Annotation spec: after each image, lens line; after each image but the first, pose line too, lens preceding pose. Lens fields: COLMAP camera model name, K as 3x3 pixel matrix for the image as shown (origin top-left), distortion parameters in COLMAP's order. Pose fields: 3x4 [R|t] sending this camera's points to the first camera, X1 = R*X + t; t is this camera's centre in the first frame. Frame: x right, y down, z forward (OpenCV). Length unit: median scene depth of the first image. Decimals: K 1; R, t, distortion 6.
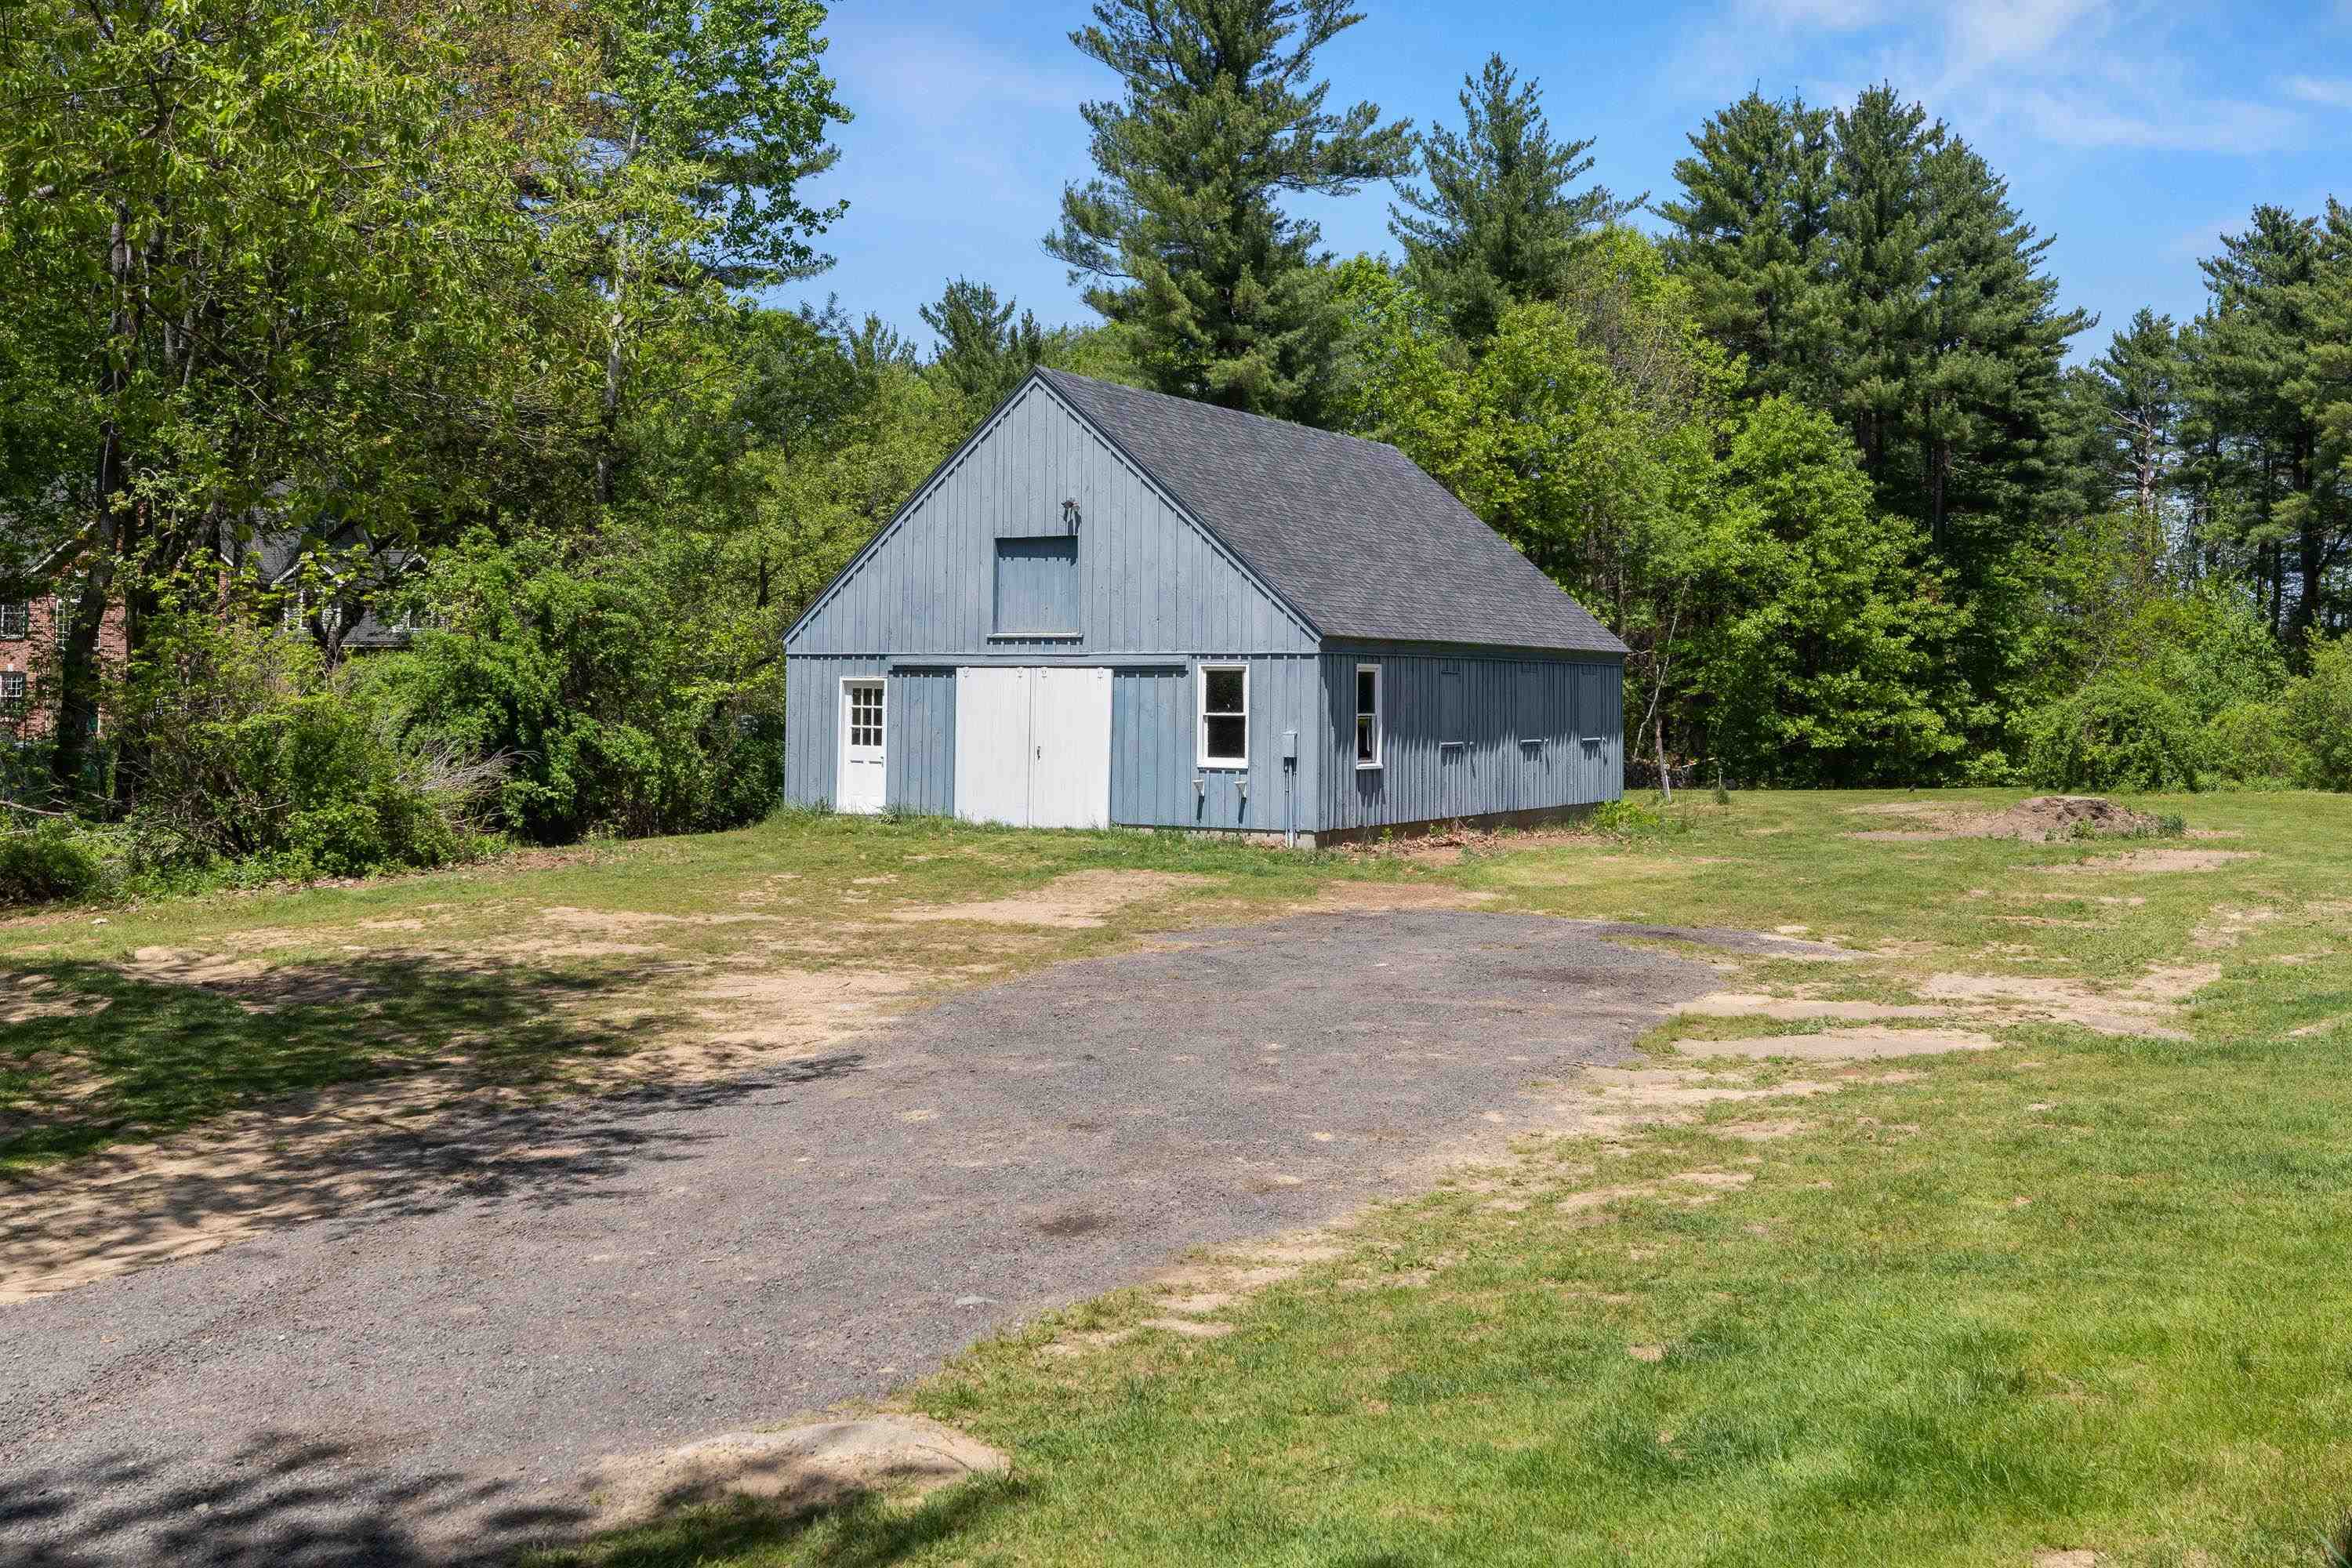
lens RADIAL K [[2314.4, 0, 1177.2], [0, 2314.4, 776.0], [0, 0, 1]] dist [-0.073795, 0.000000]
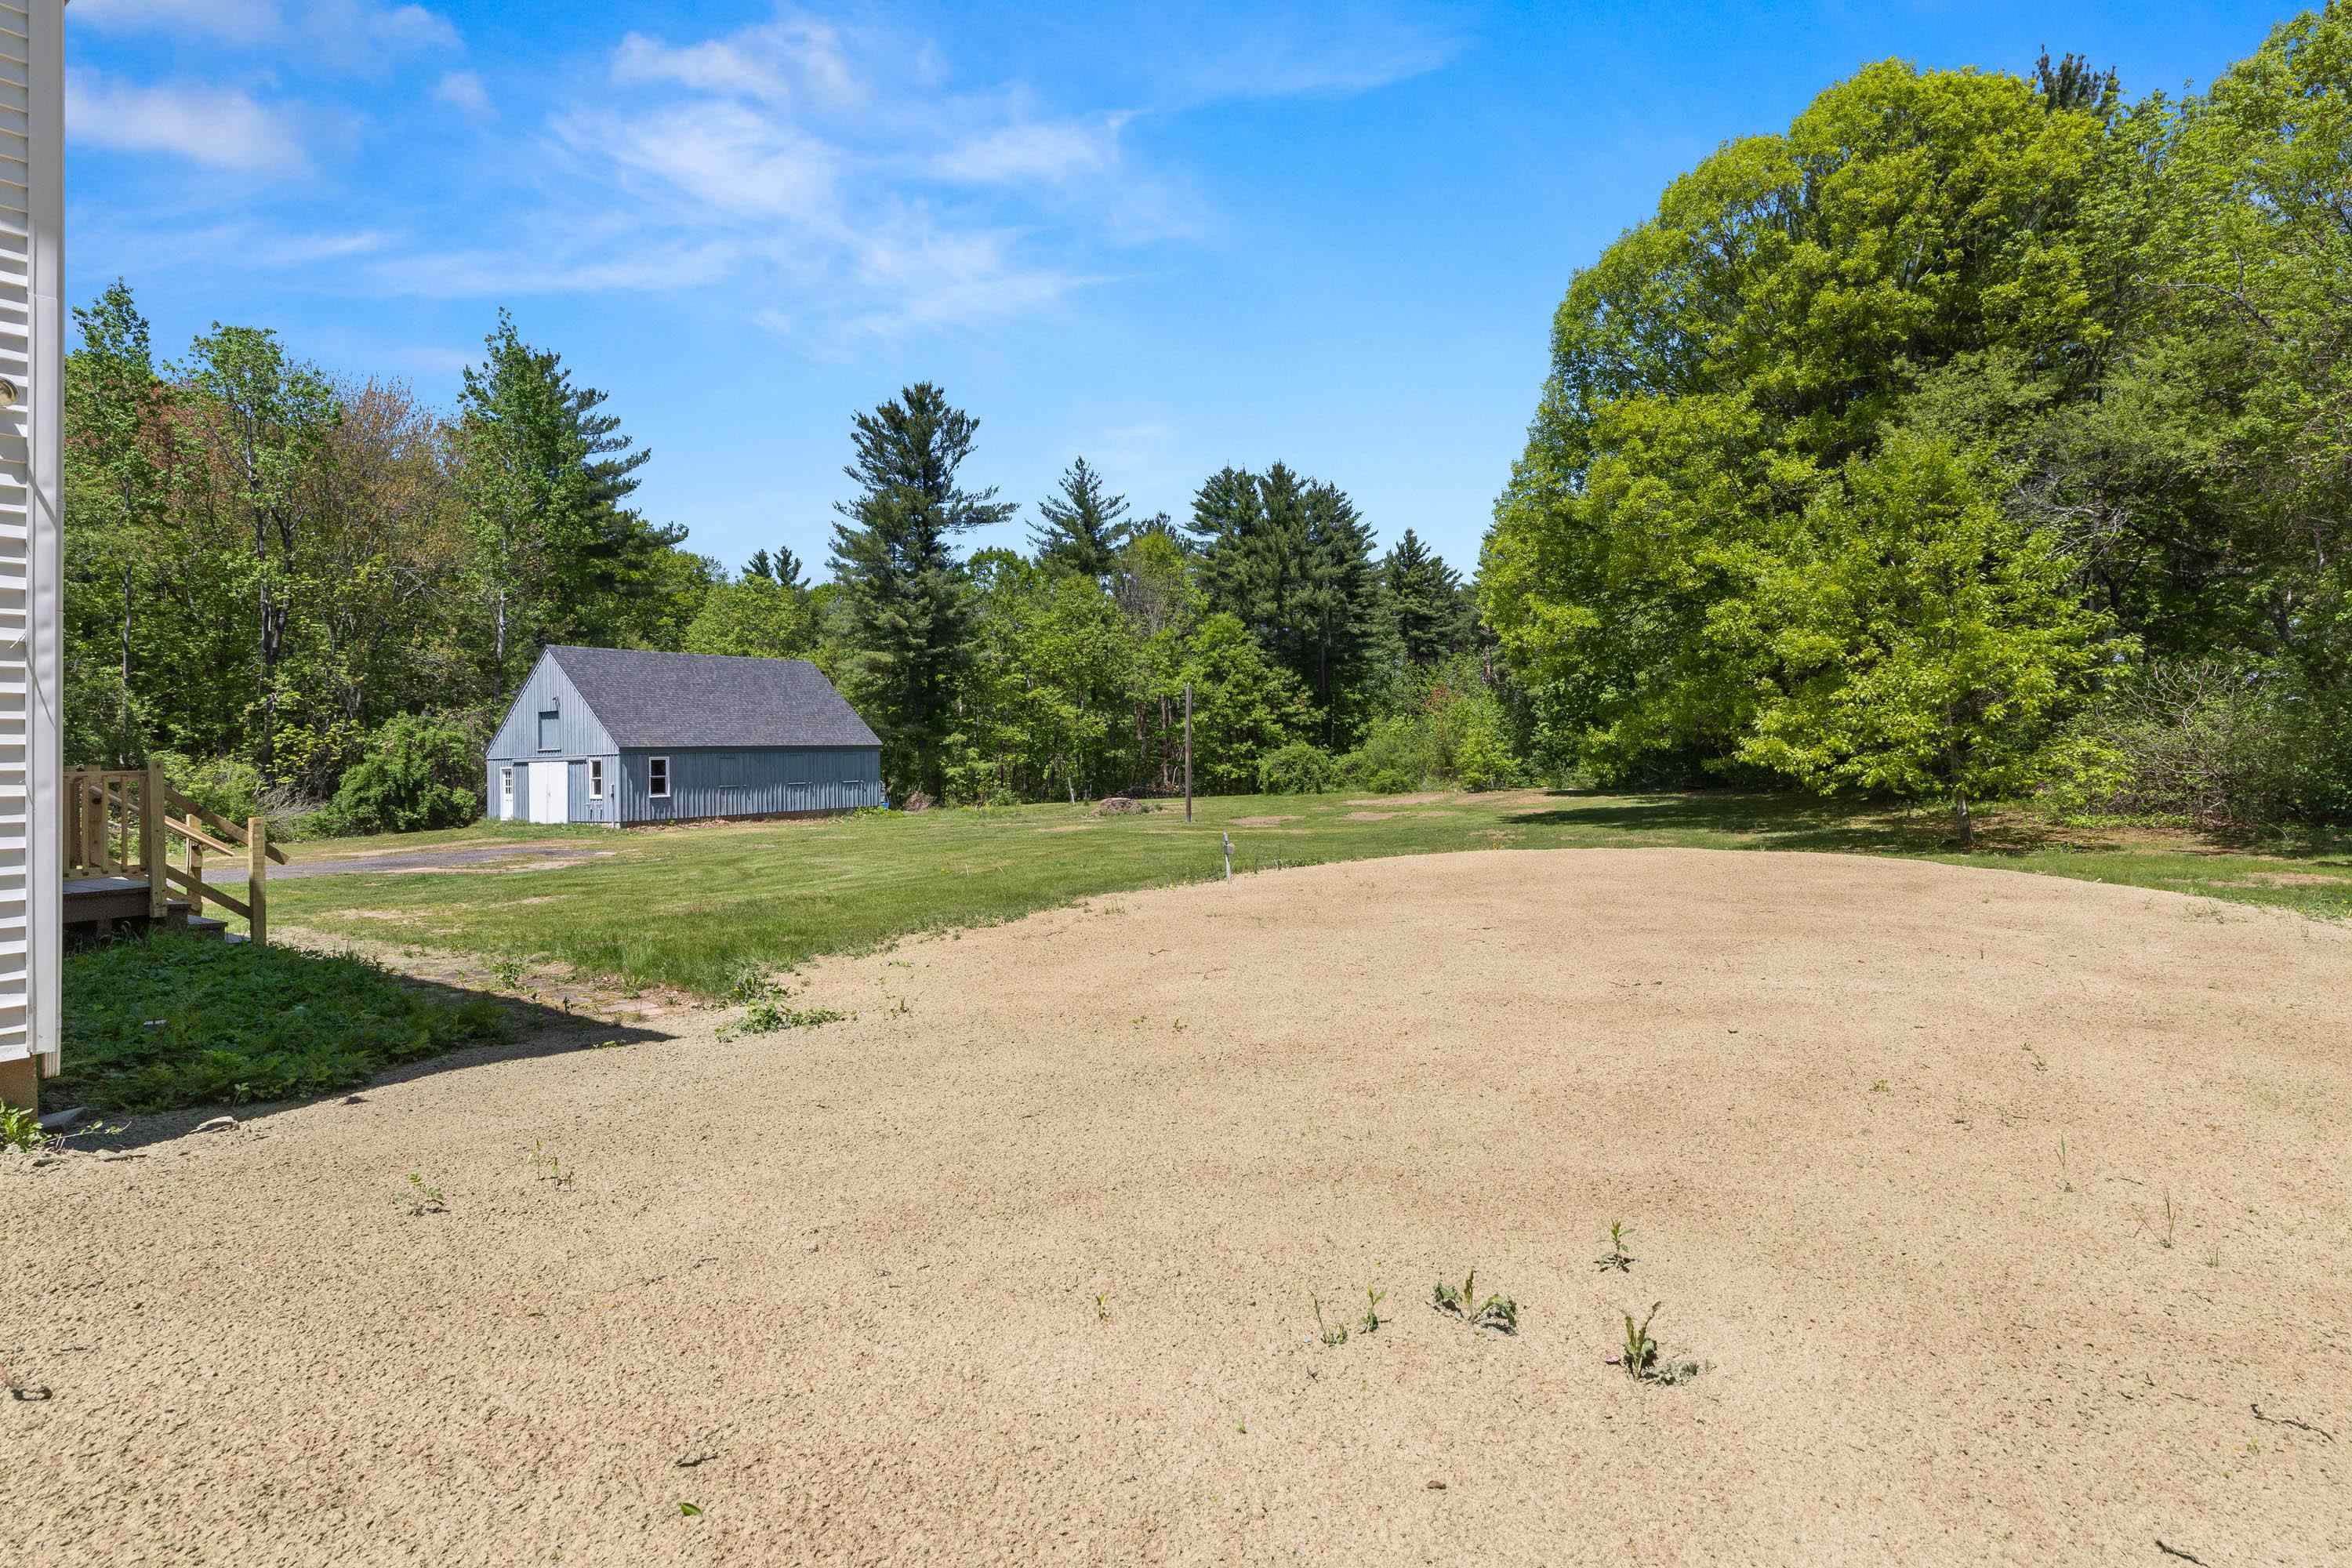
lens RADIAL K [[1218.8, 0, 1174.3], [0, 1218.8, 792.1], [0, 0, 1]] dist [-0.004789, 0.000087]
pose [[0.997960, -0.030822, -0.055906, 0.302489], [0.030450, 0.999508, -0.007500, 0.007877], [0.056110, 0.005782, 0.998408, -0.137813]]
